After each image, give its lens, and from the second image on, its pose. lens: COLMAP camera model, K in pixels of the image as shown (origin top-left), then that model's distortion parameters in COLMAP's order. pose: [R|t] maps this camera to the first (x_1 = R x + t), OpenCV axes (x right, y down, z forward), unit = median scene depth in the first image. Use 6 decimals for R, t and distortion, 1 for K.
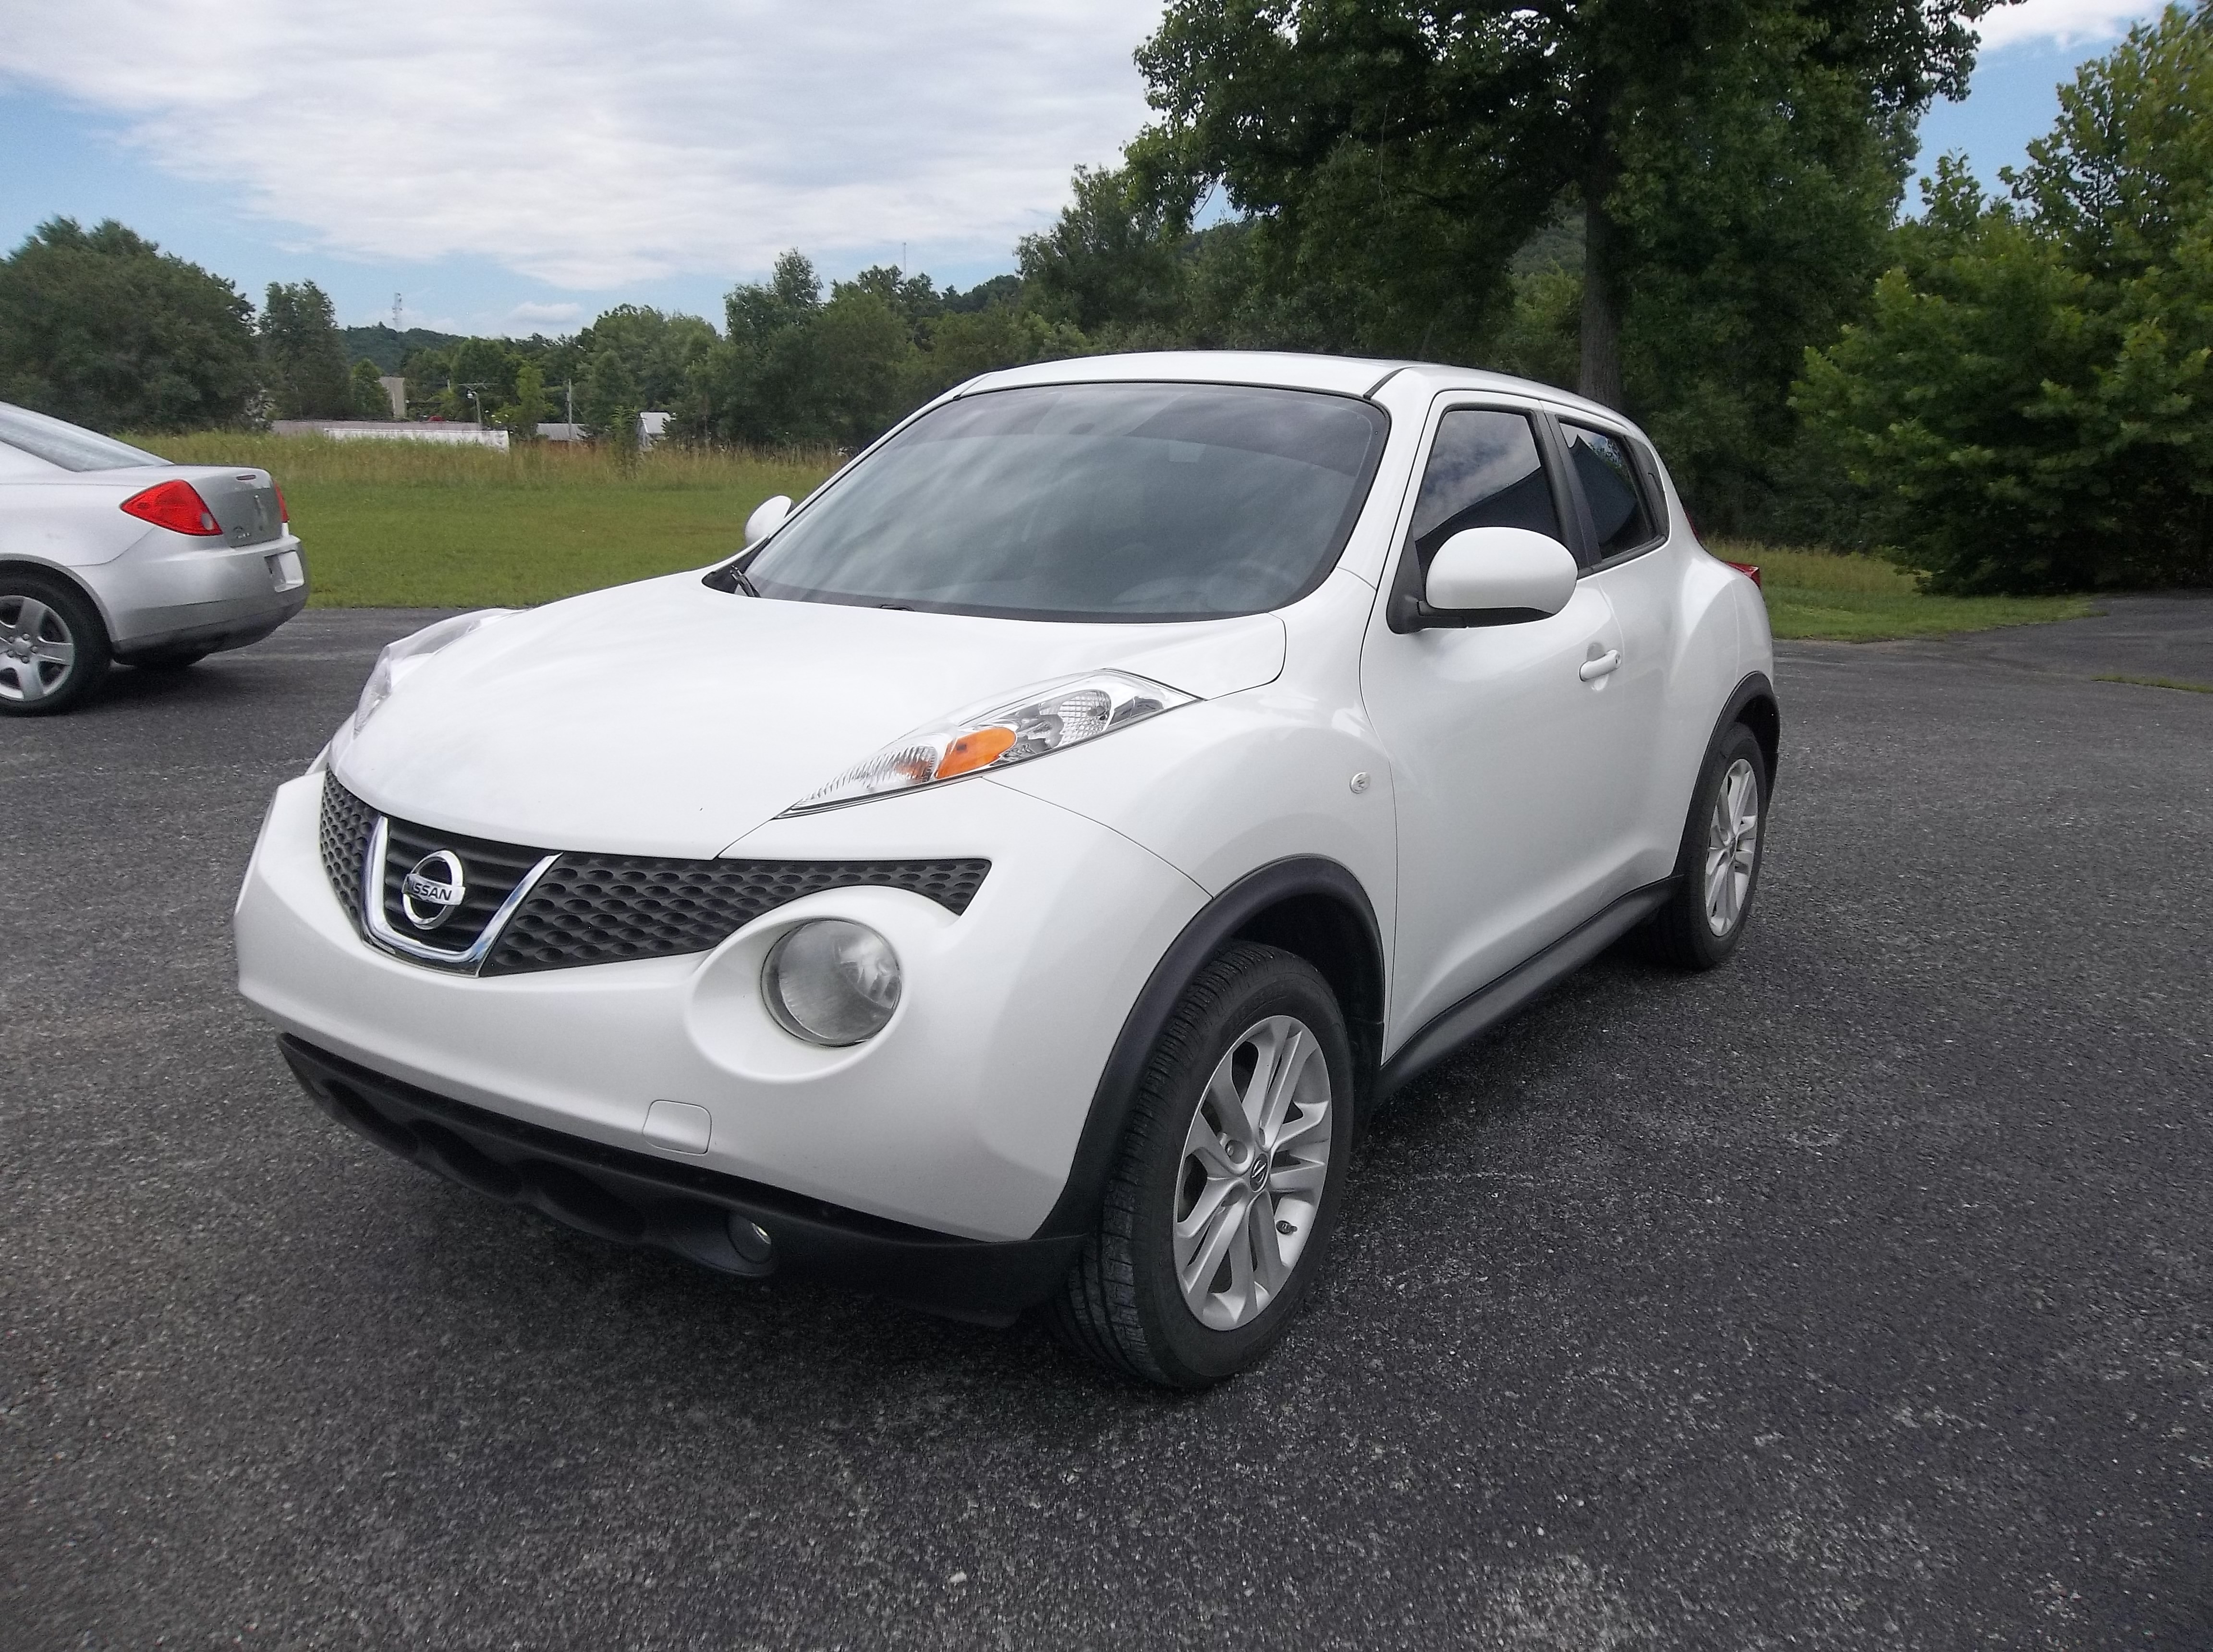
lens RADIAL K [[1818.2, 0, 1105.2], [0, 1818.2, 864.9], [0, 0, 1]] dist [-0.022991, 0.001184]
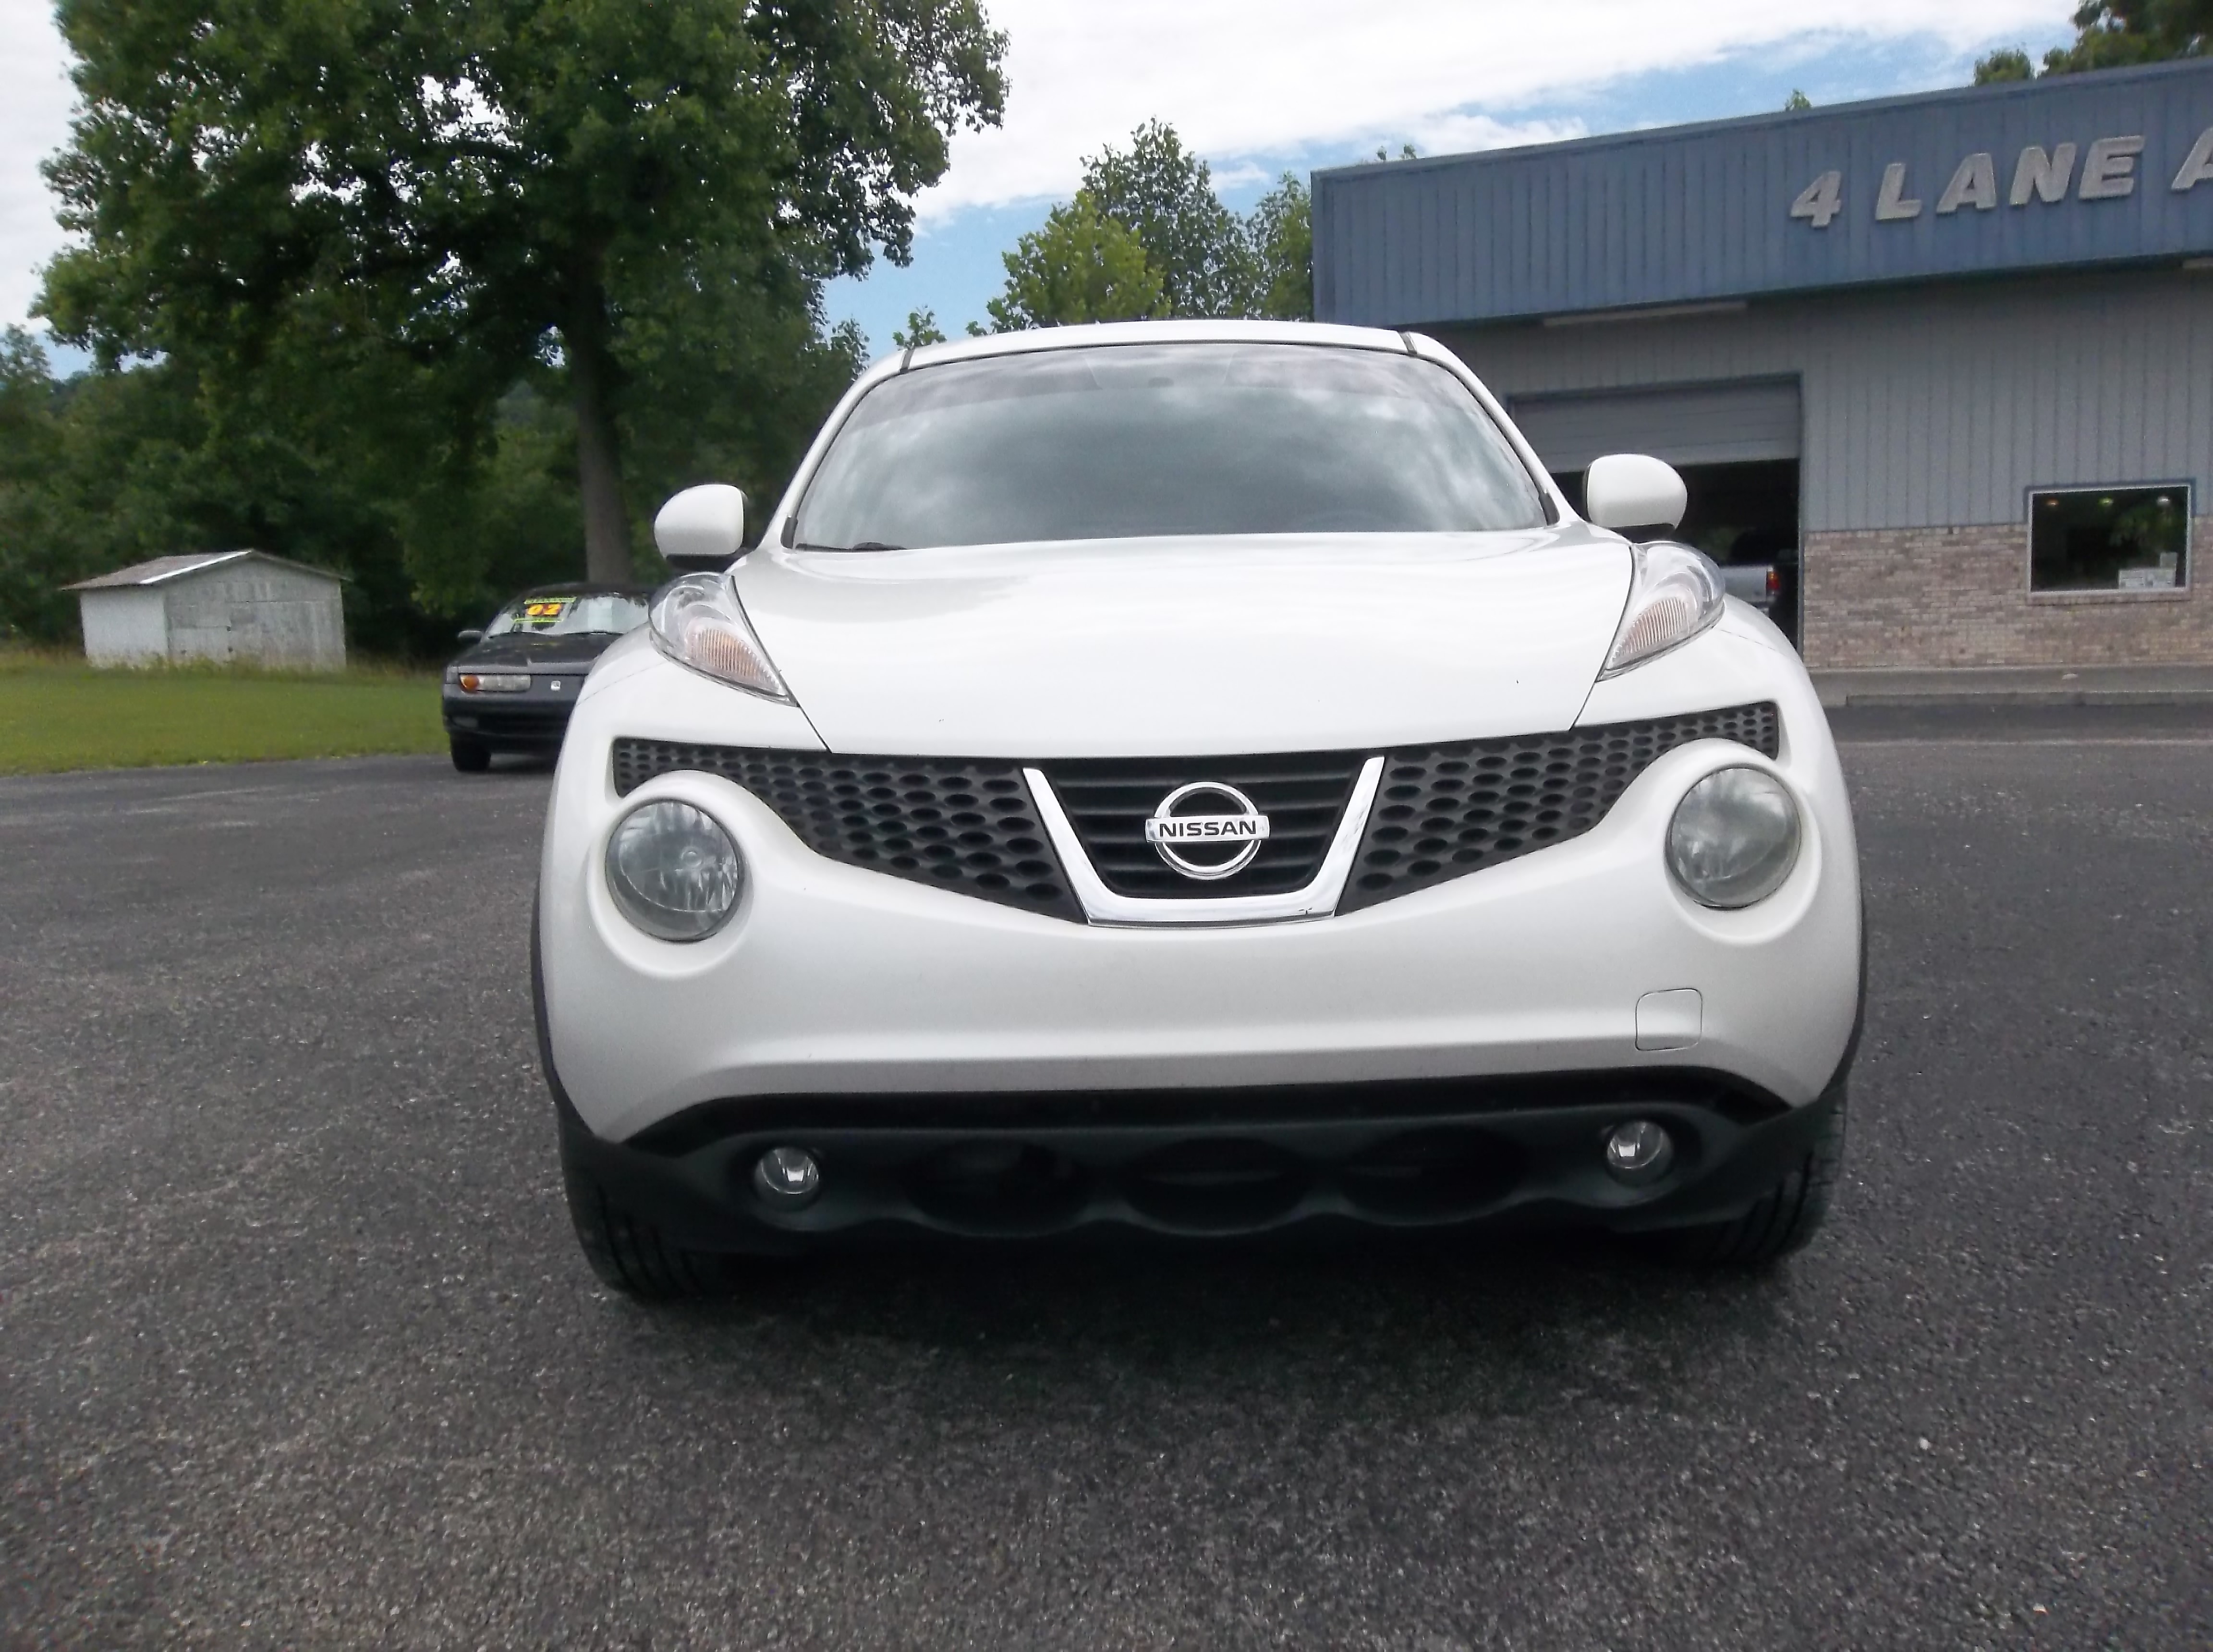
lens RADIAL K [[1832.7, 0, 1106.8], [0, 1832.7, 866.8], [0, 0, 1]] dist [-0.002909, -0.047157]
pose [[0.799632, -0.126350, 0.587047, -0.153560], [0.183746, 0.982204, -0.038885, 0.009244], [-0.571687, 0.138961, 0.808618, 0.069423]]
